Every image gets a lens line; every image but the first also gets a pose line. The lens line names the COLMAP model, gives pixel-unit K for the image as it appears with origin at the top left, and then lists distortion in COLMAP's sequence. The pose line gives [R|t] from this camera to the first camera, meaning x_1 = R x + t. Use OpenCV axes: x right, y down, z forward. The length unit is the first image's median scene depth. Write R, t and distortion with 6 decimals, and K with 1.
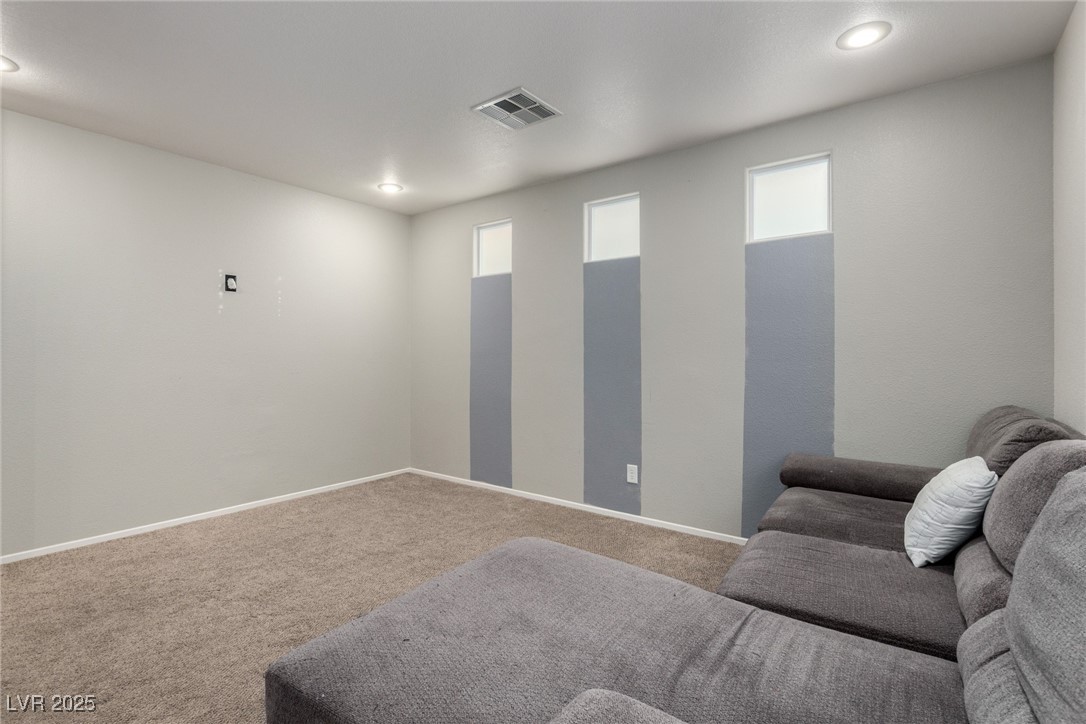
lens RADIAL K [[506.1, 0, 547.5], [0, 506.1, 361.1], [0, 0, 1]] dist [0.000649, -0.000531]
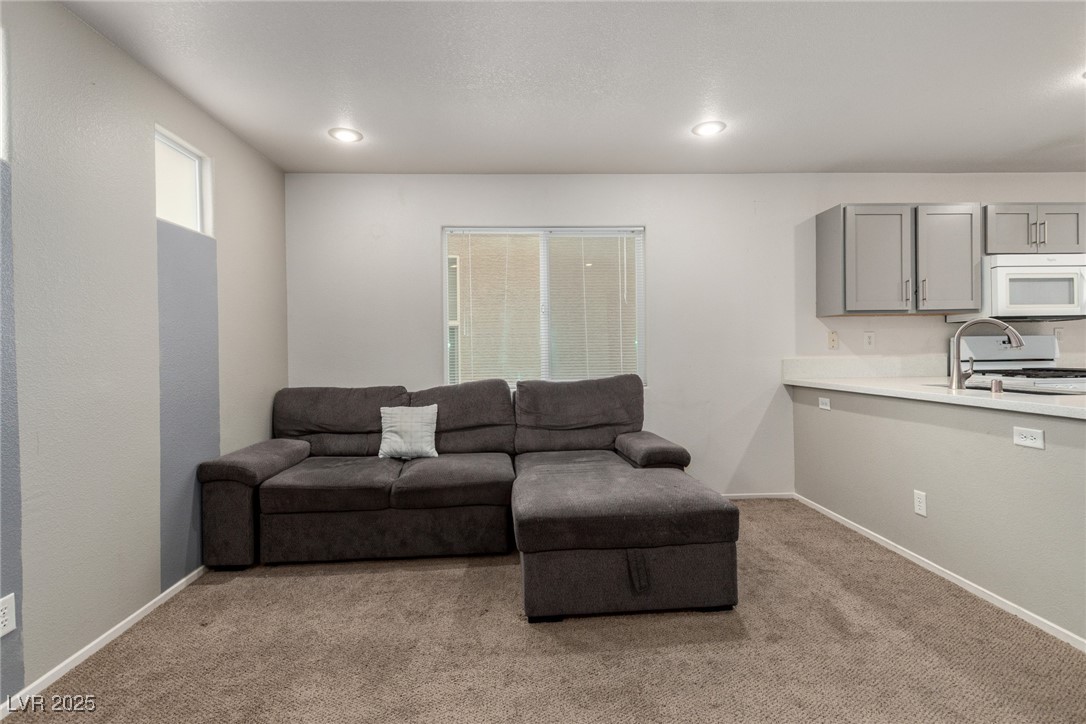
lens RADIAL K [[506.1, 0, 539.3], [0, 506.1, 353.4], [0, 0, 1]] dist [0.000649, -0.000531]
pose [[-0.642934, -0.006327, 0.765896, -0.511038], [0.012301, 0.999752, 0.018585, -0.024856], [-0.765823, 0.021370, -0.642696, 0.911141]]
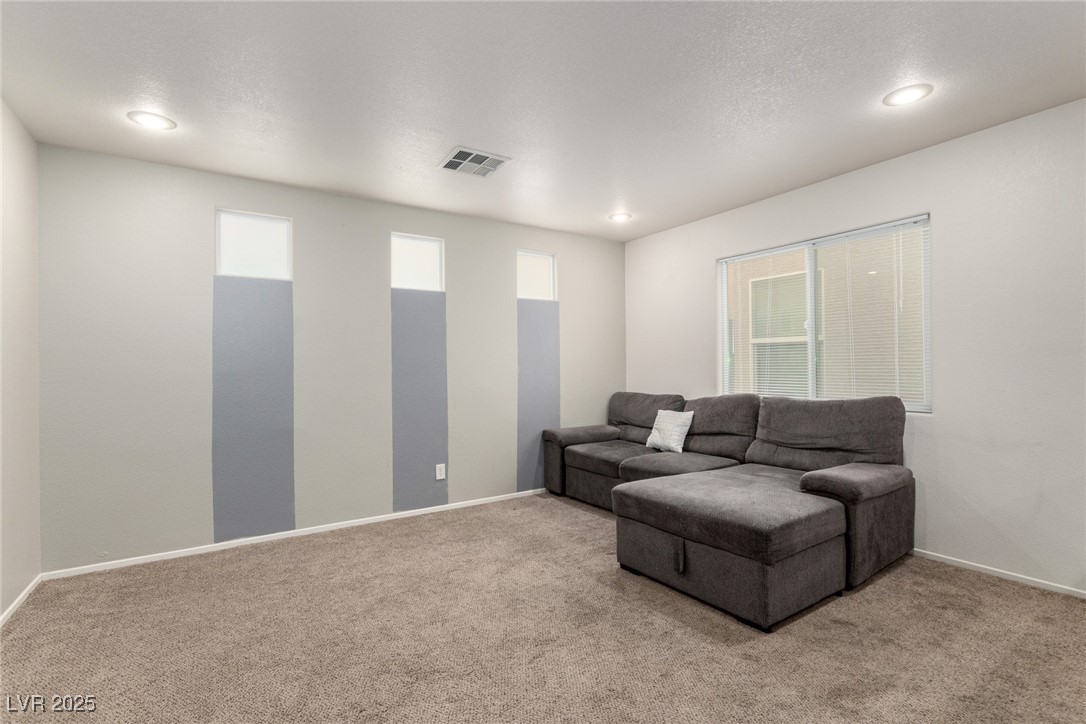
lens RADIAL K [[506.1, 0, 540.4], [0, 506.1, 364.3], [0, 0, 1]] dist [0.000649, -0.000531]
pose [[0.345846, -0.005531, 0.938275, -0.873030], [0.018464, 0.999829, -0.000912, -0.026575], [-0.938109, 0.017640, 0.345890, 0.356173]]
